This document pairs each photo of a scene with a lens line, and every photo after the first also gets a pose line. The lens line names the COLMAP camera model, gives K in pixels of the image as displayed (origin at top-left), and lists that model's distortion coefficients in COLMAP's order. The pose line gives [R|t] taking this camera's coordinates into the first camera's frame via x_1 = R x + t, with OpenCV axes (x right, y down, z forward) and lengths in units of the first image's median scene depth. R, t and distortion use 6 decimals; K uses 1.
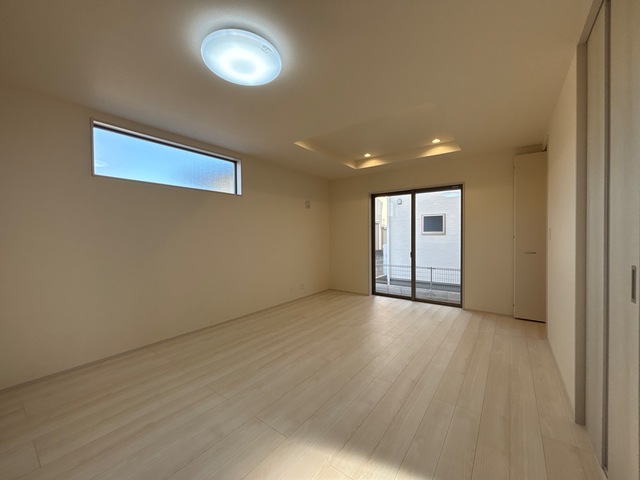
lens RADIAL K [[257.4, 0, 321.6], [0, 257.4, 237.7], [0, 0, 1]] dist [-0.004310, -0.000737]
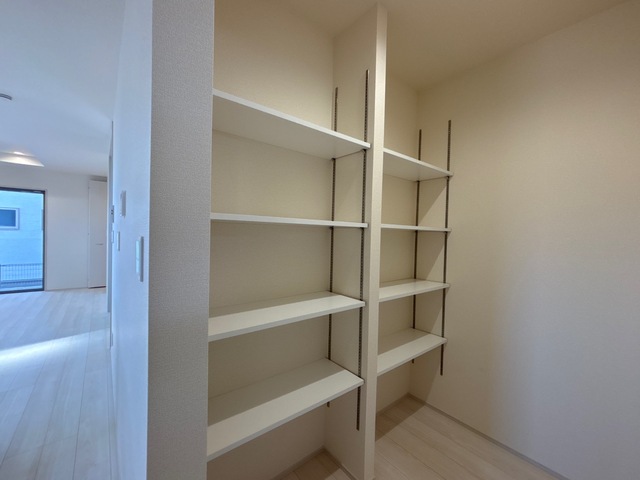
lens RADIAL K [[267.3, 0, 320.0], [0, 267.3, 238.7], [0, 0, 1]] dist [0.000171, -0.000067]
pose [[0.253344, -0.008176, 0.967342, -0.405810], [-0.012194, 0.999858, 0.011644, -0.009065], [-0.967299, -0.014746, 0.253208, -0.680371]]
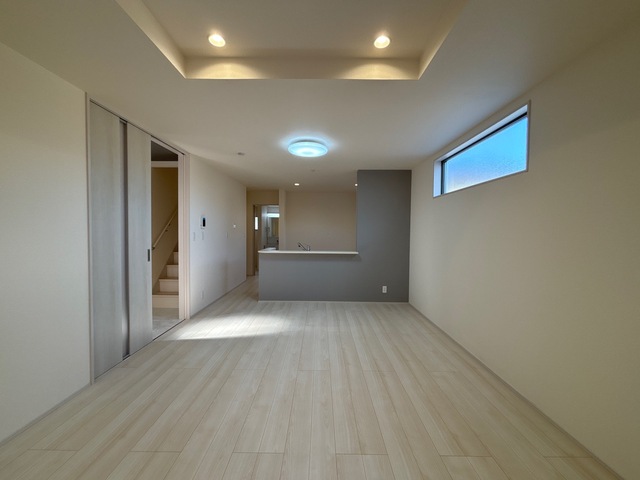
lens RADIAL K [[267.3, 0, 320.5], [0, 267.3, 237.9], [0, 0, 1]] dist [0.000171, -0.000067]
pose [[-0.813050, 0.017815, -0.581921, 0.362577], [-0.007937, 0.999100, 0.041675, -0.044609], [0.582139, 0.038503, -0.812177, 1.219928]]
